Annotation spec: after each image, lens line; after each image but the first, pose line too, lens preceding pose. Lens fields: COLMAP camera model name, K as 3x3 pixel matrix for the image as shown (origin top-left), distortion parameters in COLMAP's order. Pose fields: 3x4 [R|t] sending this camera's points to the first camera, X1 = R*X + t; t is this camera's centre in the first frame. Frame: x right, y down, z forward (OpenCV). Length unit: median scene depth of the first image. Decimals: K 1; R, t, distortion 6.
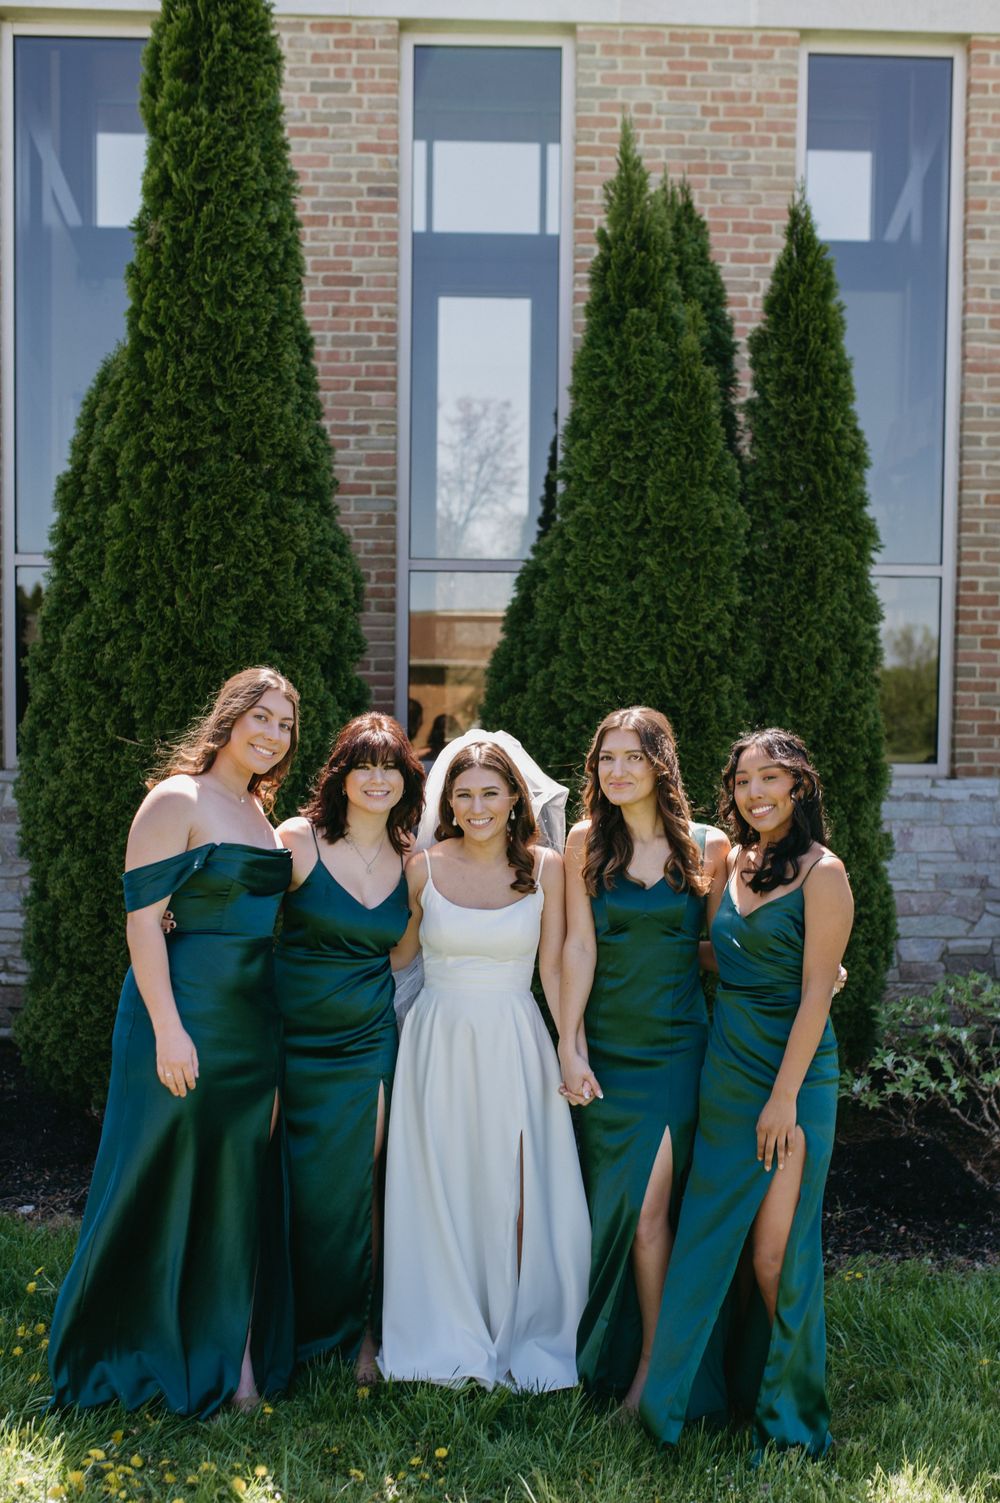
lens RADIAL K [[1506.9, 0, 511.6], [0, 1506.9, 759.4], [0, 0, 1]] dist [-0.018646, 0.000000]
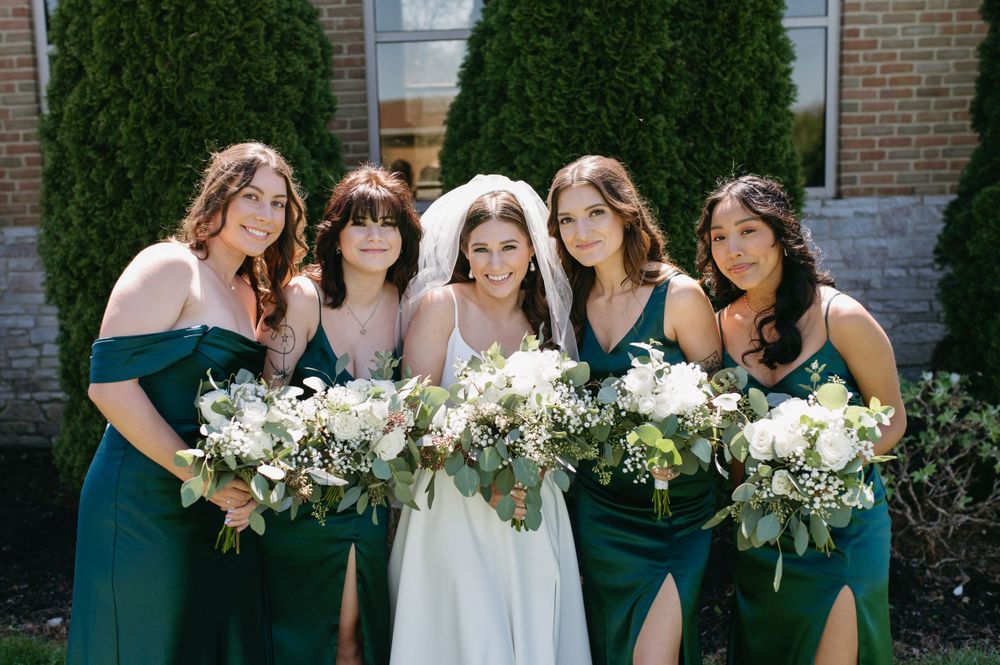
lens RADIAL K [[1002.6, 0, 450.3], [0, 1002.6, 311.7], [0, 0, 1]] dist [-0.018646, 0.000000]
pose [[0.998851, -0.041996, -0.023103, 0.000064], [0.044366, 0.992490, 0.113994, -0.002846], [0.018142, -0.114888, 0.993213, 0.244774]]
